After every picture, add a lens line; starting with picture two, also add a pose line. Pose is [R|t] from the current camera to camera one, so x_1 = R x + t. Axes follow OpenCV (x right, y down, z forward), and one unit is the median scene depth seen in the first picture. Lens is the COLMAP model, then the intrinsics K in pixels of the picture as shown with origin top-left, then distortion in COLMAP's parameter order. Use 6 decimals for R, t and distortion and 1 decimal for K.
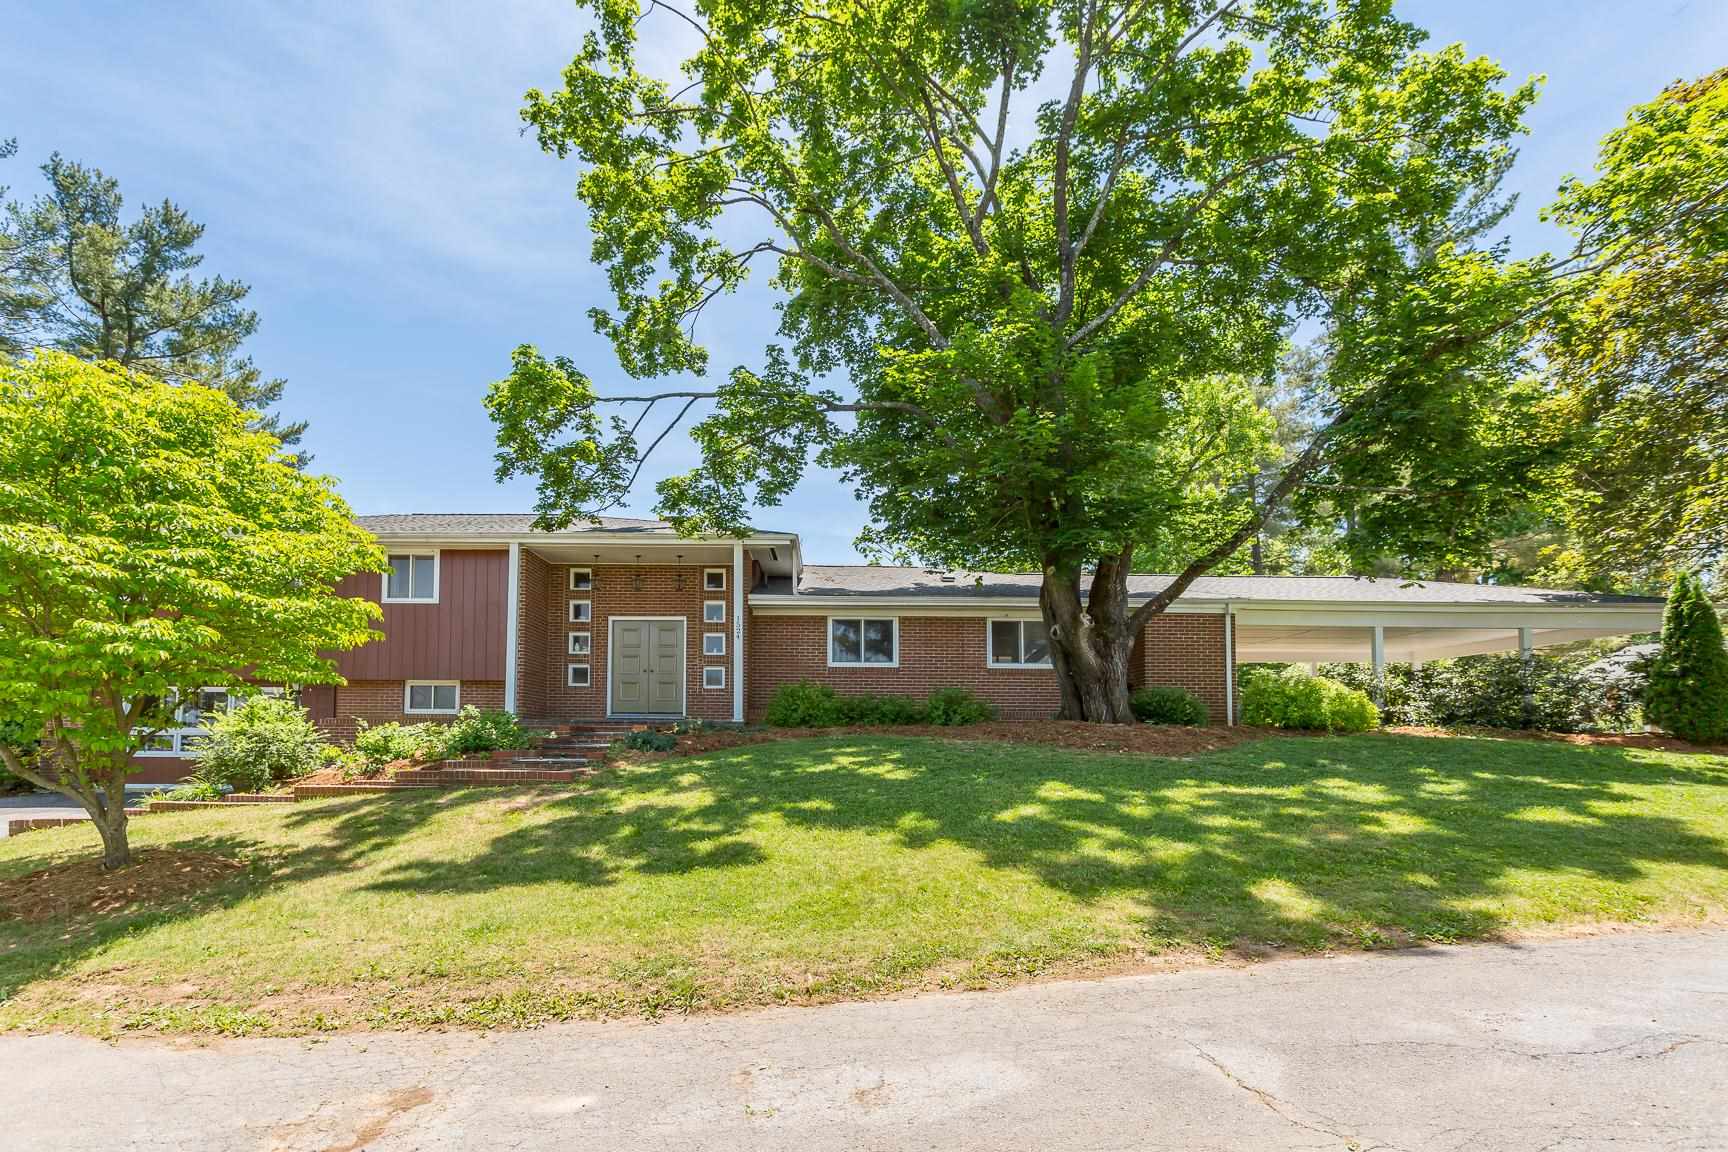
lens RADIAL K [[836.7, 0, 861.8], [0, 836.7, 705.0], [0, 0, 1]] dist [0.001412, 0.000193]
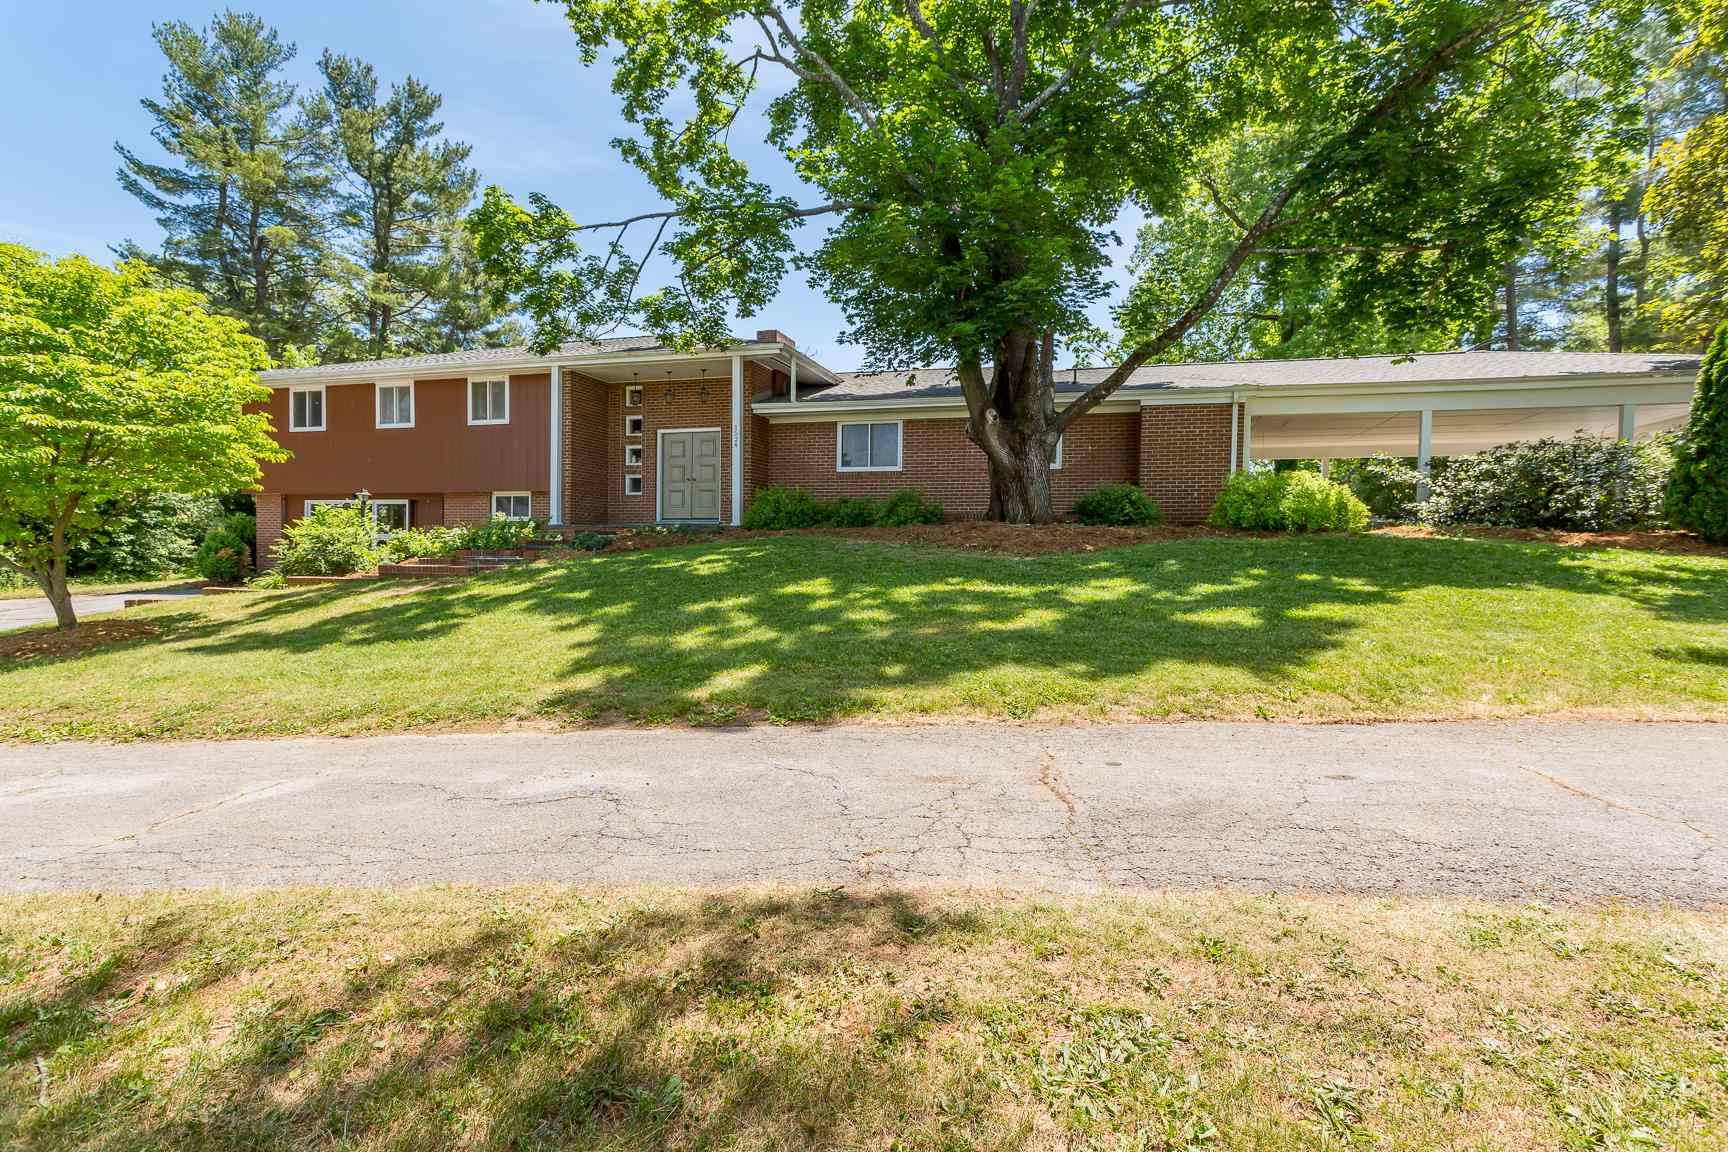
lens RADIAL K [[834.0, 0, 864.0], [0, 834.0, 576.0], [0, 0, 1]] dist [0.003664, 0.000666]
pose [[0.966706, 0.010288, -0.255684, 0.267999], [0.008618, 0.997316, 0.072713, 0.007803], [0.255746, -0.072496, 0.964022, 0.014215]]
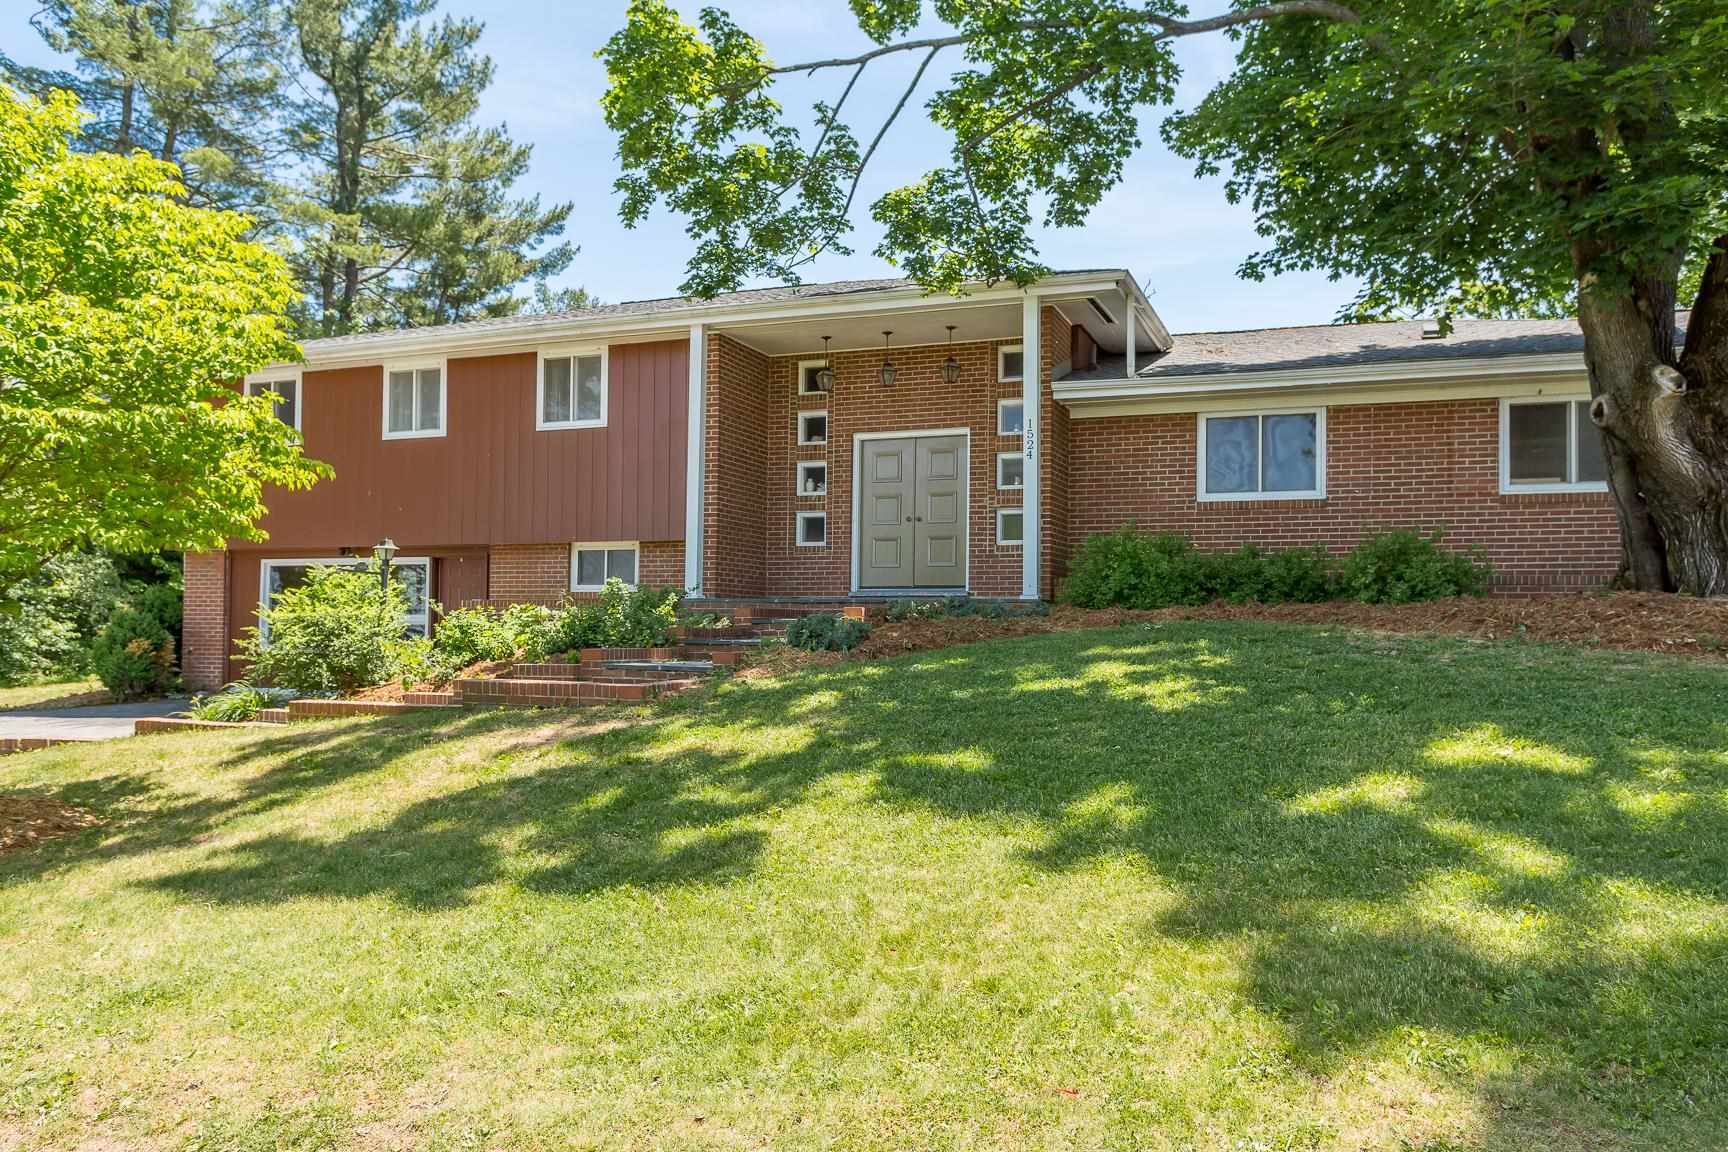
lens RADIAL K [[1287.0, 0, 931.4], [0, 1287.0, 602.5], [0, 0, 1]] dist [0.003360, 0.000207]
pose [[0.943806, -0.007113, -0.330423, 0.081650], [0.014024, 0.999730, 0.018538, 0.004005], [0.330202, -0.022131, 0.943651, 0.117771]]
